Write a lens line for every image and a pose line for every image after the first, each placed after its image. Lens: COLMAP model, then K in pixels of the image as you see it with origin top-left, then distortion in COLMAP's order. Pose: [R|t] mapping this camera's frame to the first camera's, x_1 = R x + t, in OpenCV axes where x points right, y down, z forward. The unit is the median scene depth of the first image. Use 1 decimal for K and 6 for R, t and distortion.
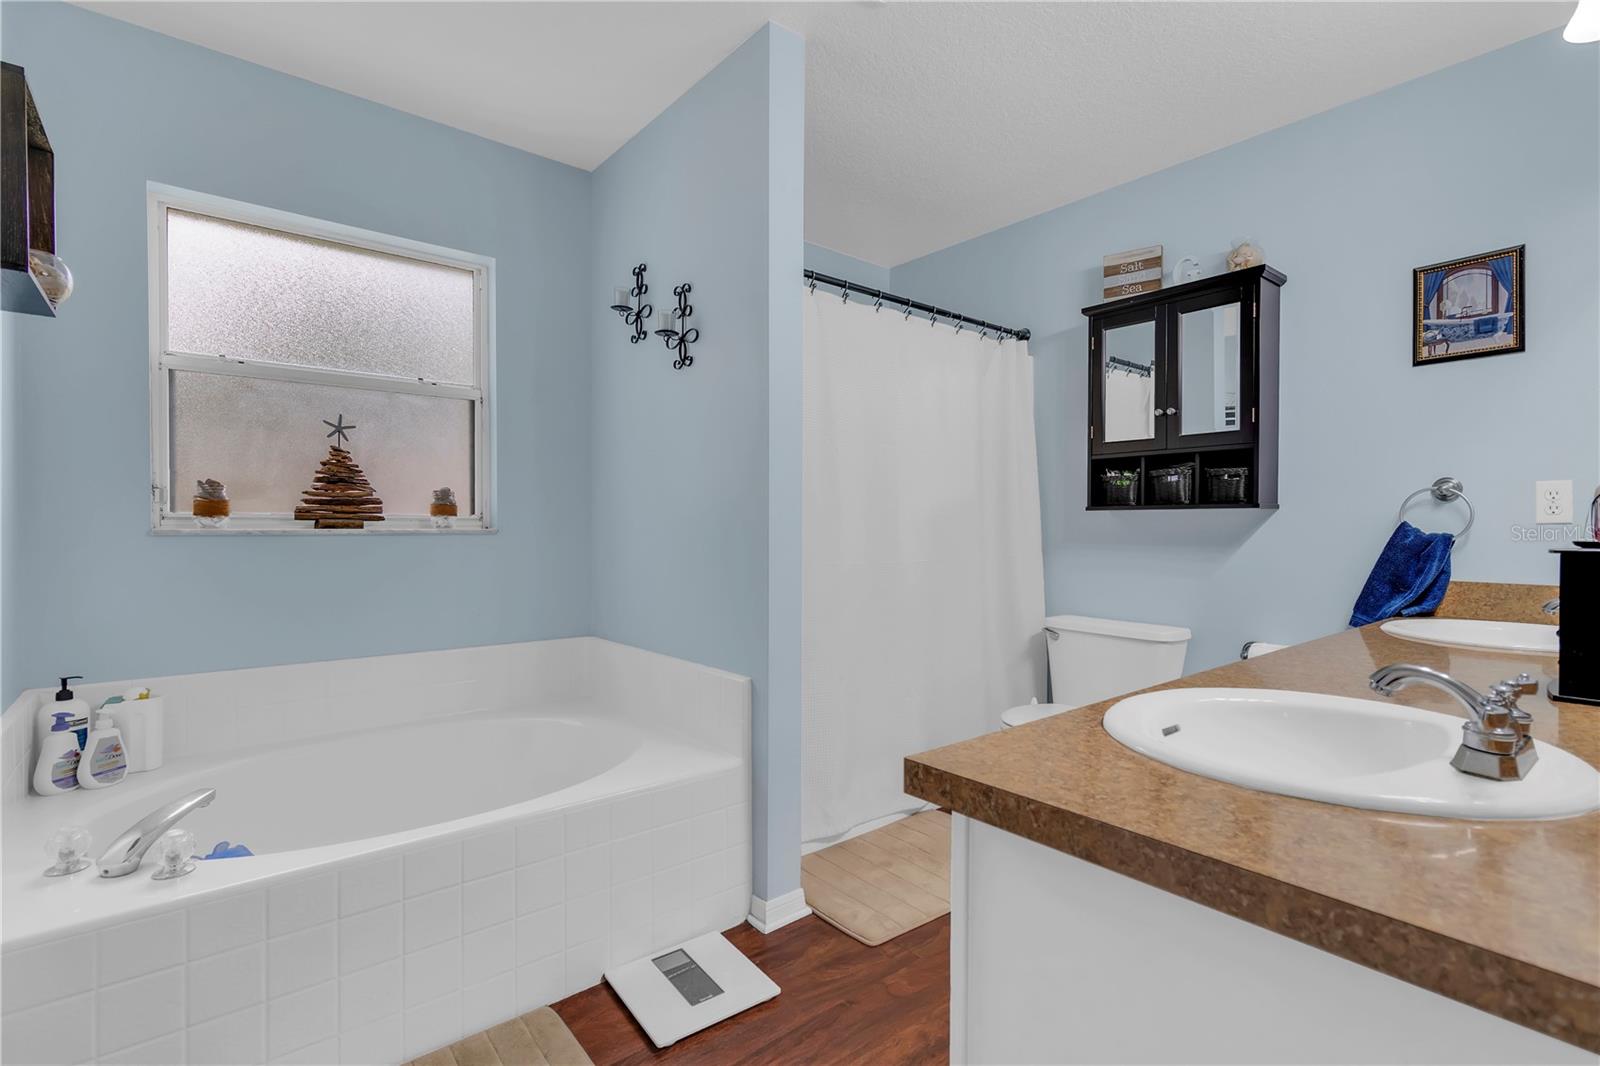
lens RADIAL K [[750.5, 0, 807.5], [0, 750.5, 527.2], [0, 0, 1]] dist [0.002143, 0.000558]
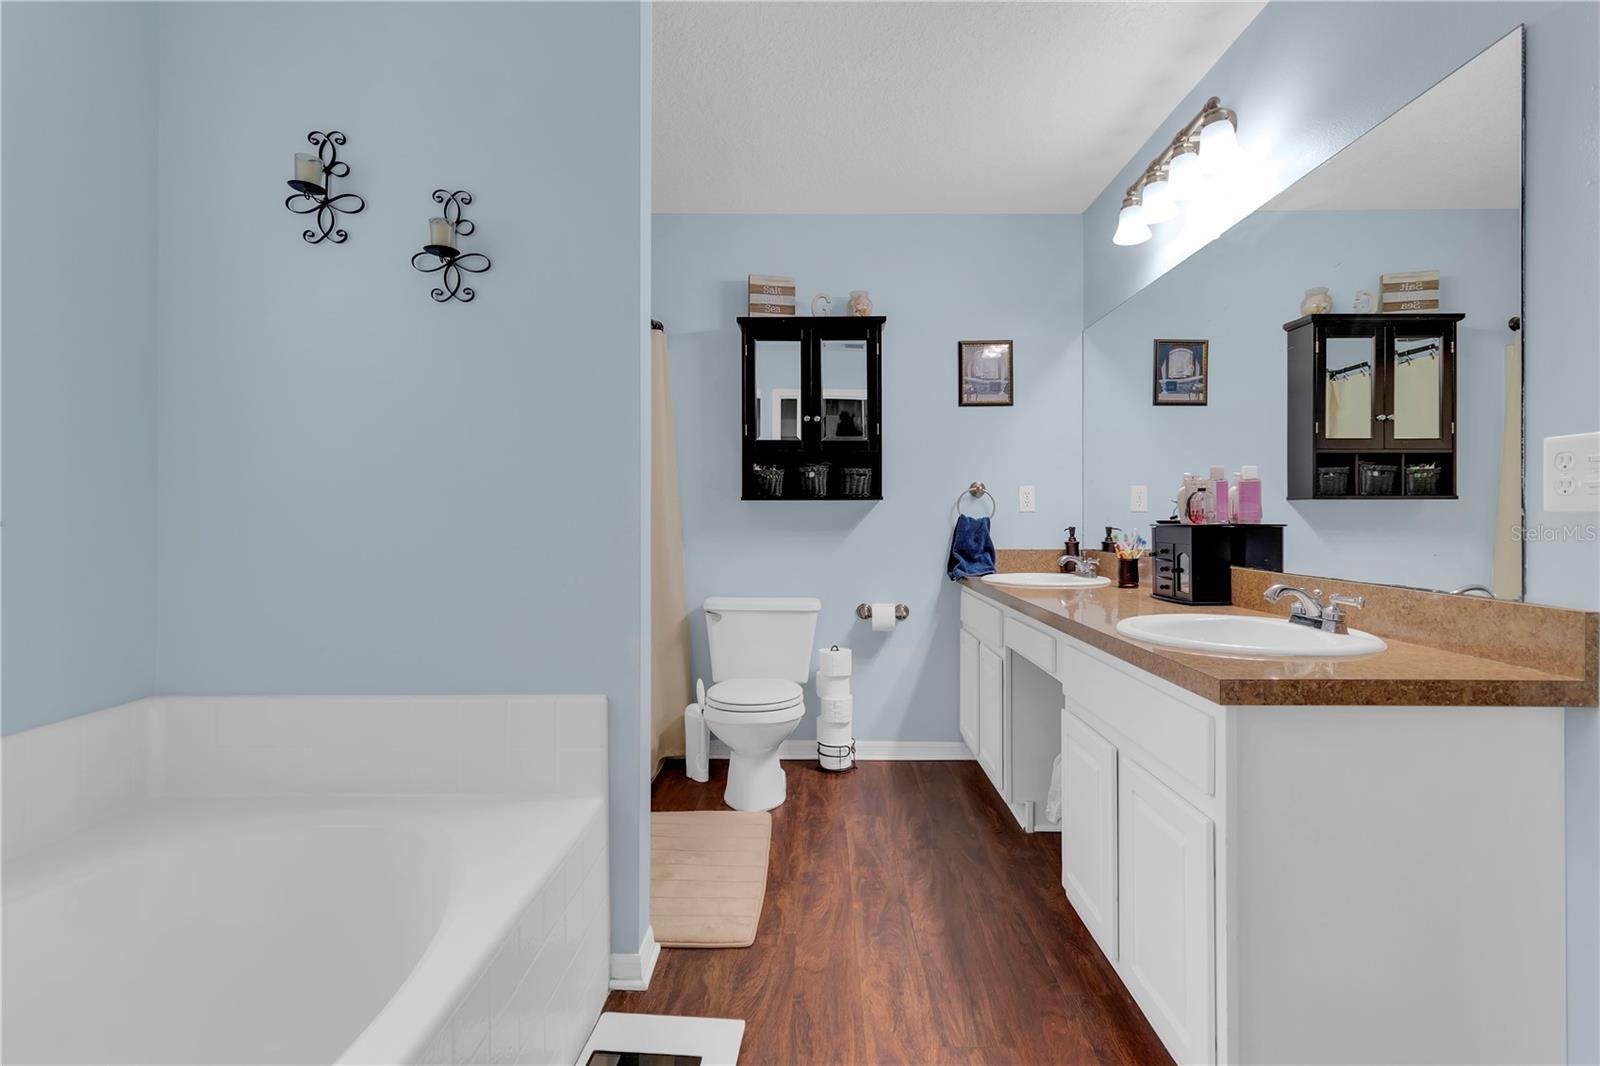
lens RADIAL K [[766.4, 0, 803.6], [0, 766.4, 506.5], [0, 0, 1]] dist [0.002073, 0.001085]
pose [[0.645963, 0.007832, 0.763329, -0.546964], [0.005153, 0.999880, -0.014620, 0.003920], [-0.763351, 0.013378, 0.645845, 0.259390]]
